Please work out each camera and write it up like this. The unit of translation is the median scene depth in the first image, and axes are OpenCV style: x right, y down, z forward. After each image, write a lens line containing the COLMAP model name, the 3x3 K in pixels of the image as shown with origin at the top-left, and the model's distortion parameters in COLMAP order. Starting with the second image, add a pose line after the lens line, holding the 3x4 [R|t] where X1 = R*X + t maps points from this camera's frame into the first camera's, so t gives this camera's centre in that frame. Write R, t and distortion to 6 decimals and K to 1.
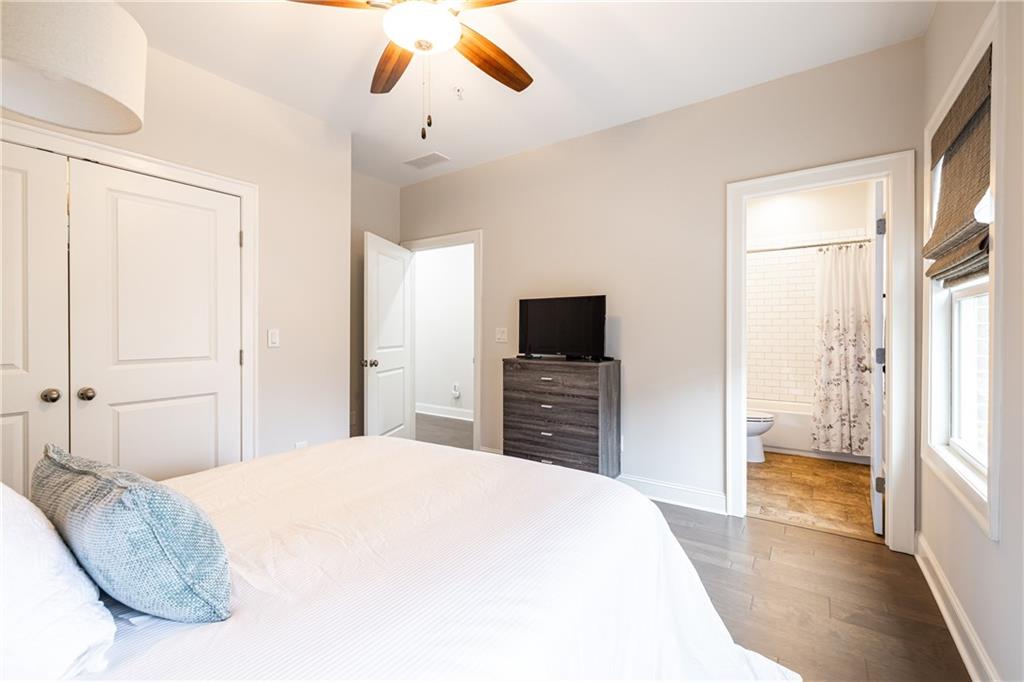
lens RADIAL K [[428.6, 0, 515.0], [0, 428.6, 336.3], [0, 0, 1]] dist [0.004136, 0.000445]
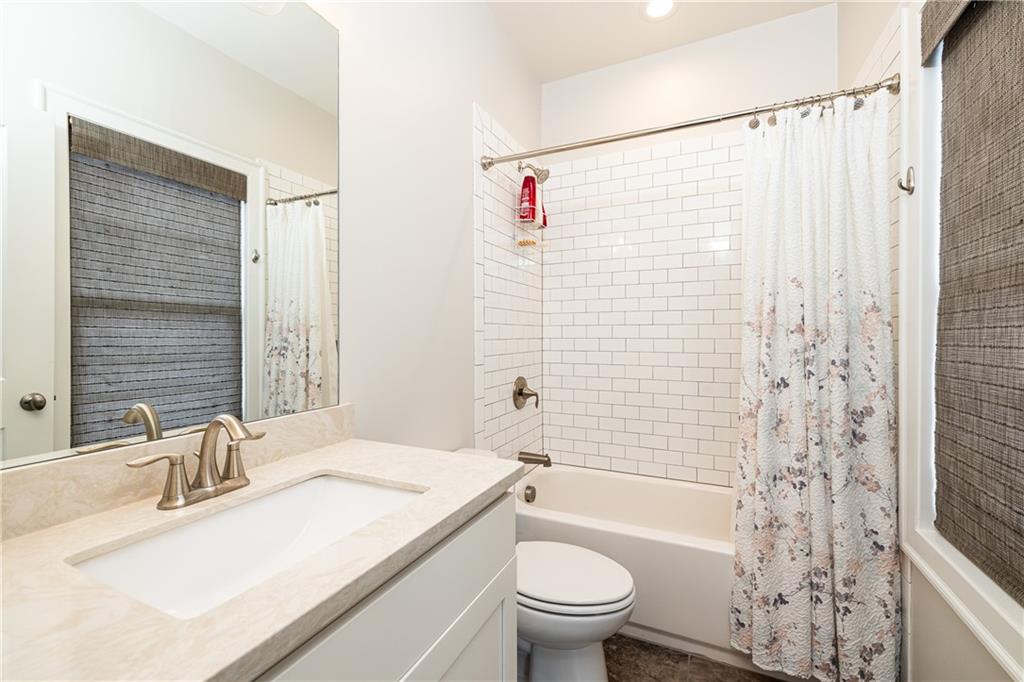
lens RADIAL K [[428.6, 0, 509.1], [0, 428.6, 339.1], [0, 0, 1]] dist [0.004136, 0.000445]
pose [[0.987070, 0.003268, 0.160256, 0.452689], [-0.002677, 0.999989, -0.003905, -0.008250], [-0.160267, 0.003426, 0.987068, 0.683982]]
